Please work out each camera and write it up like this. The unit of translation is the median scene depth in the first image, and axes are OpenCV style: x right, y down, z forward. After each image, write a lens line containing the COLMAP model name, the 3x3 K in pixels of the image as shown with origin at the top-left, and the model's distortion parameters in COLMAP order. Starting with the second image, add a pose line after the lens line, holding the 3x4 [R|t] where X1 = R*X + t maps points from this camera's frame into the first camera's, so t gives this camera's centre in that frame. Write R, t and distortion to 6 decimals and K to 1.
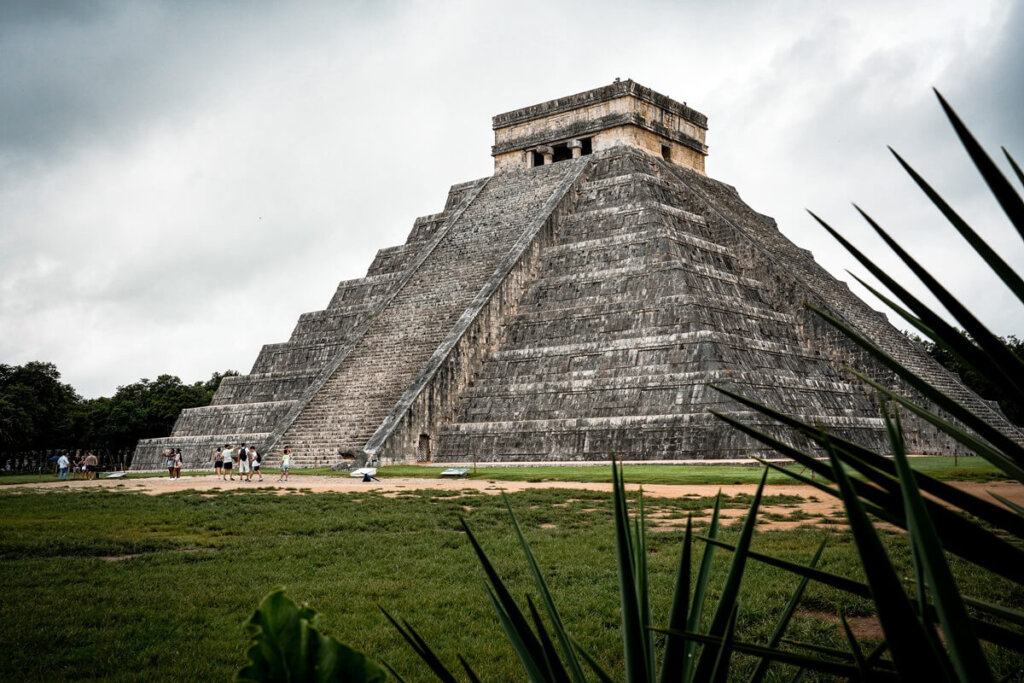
lens RADIAL K [[1083.8, 0, 512.0], [0, 1083.8, 341.5], [0, 0, 1]] dist [0.074733, 0.004696]
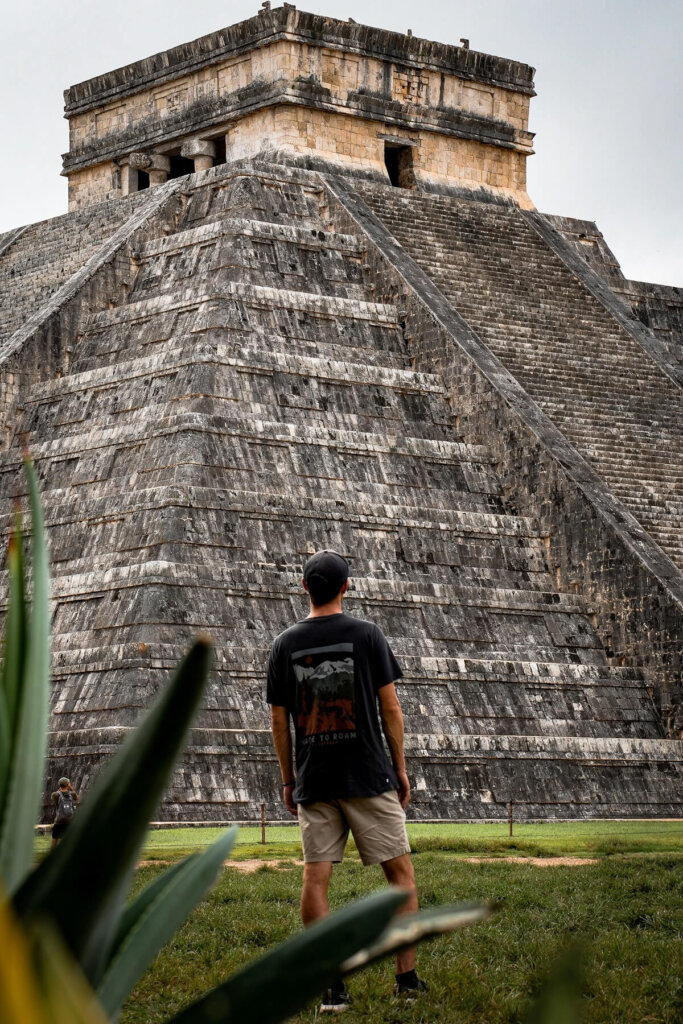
lens RADIAL K [[2738.4, 0, 341.5], [0, 2738.4, 512.0], [0, 0, 1]] dist [0.431823, 0.692805]
pose [[0.978765, -0.019801, -0.204026, 0.415074], [0.017034, 0.999738, -0.015311, -0.009606], [0.204276, 0.011511, 0.978846, -0.159118]]
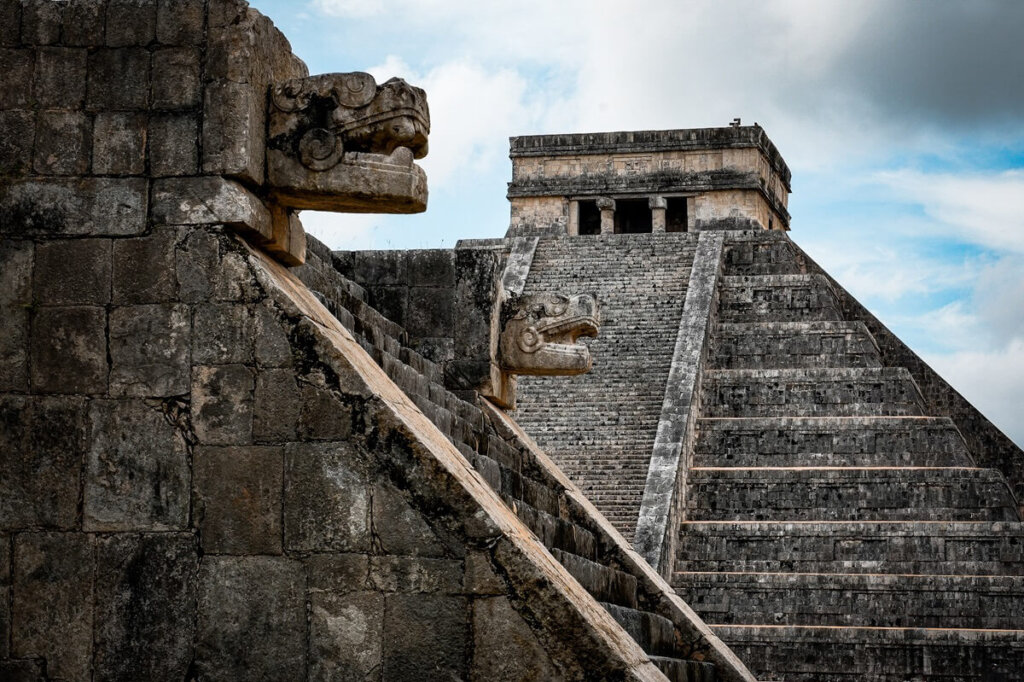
lens RADIAL K [[2318.9, 0, 512.0], [0, 2318.9, 341.0], [0, 0, 1]] dist [0.259645, 0.295603]
pose [[0.909795, 0.085103, 0.406239, -0.702916], [-0.071588, 0.996260, -0.048382, -0.024549], [-0.408837, 0.014936, 0.912485, -0.316633]]
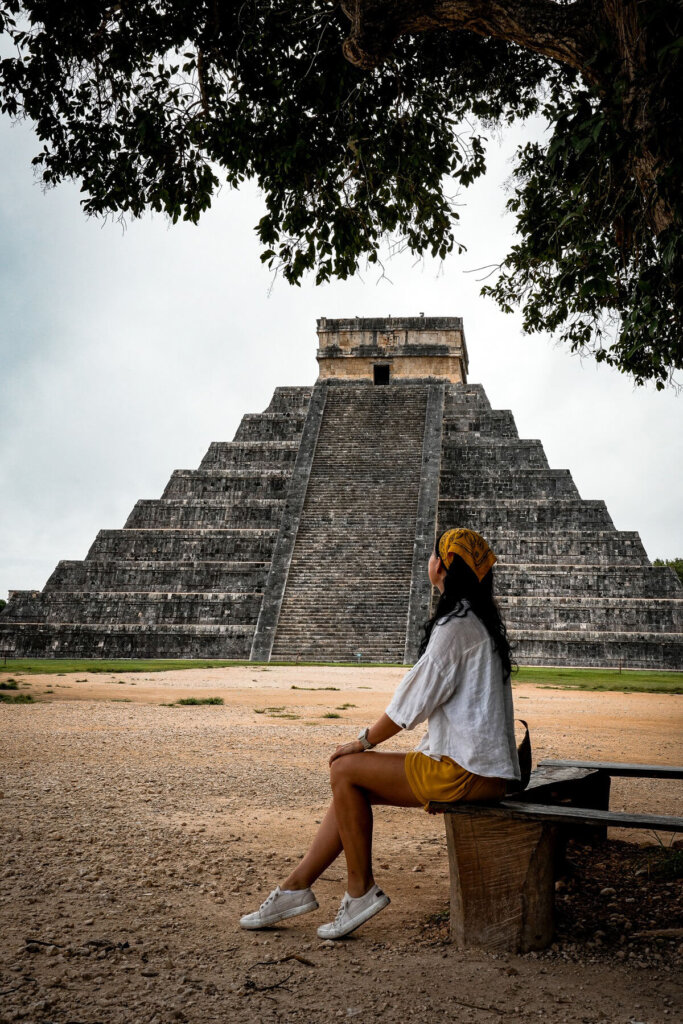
lens RADIAL K [[1207.1, 0, 341.5], [0, 1207.1, 512.0], [0, 0, 1]] dist [0.093859, 0.002915]
pose [[0.526154, -0.088982, -0.845721, 1.282770], [0.062400, 0.995869, -0.065959, 0.040049], [0.848097, -0.018069, 0.529533, 0.419321]]
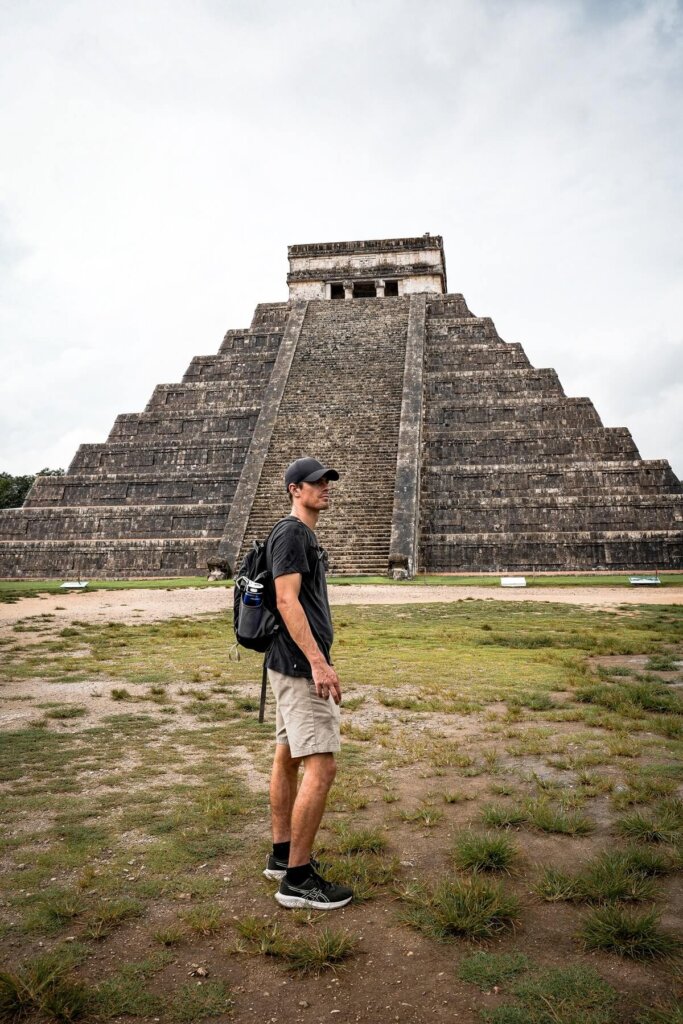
lens RADIAL K [[850.5, 0, 341.5], [0, 850.5, 512.0], [0, 0, 1]] dist [-0.091563, -0.000061]
pose [[0.865333, 0.040712, 0.499541, -0.460103], [-0.058379, 0.998098, 0.019783, 0.039414], [-0.497785, -0.046281, 0.866065, 0.317012]]
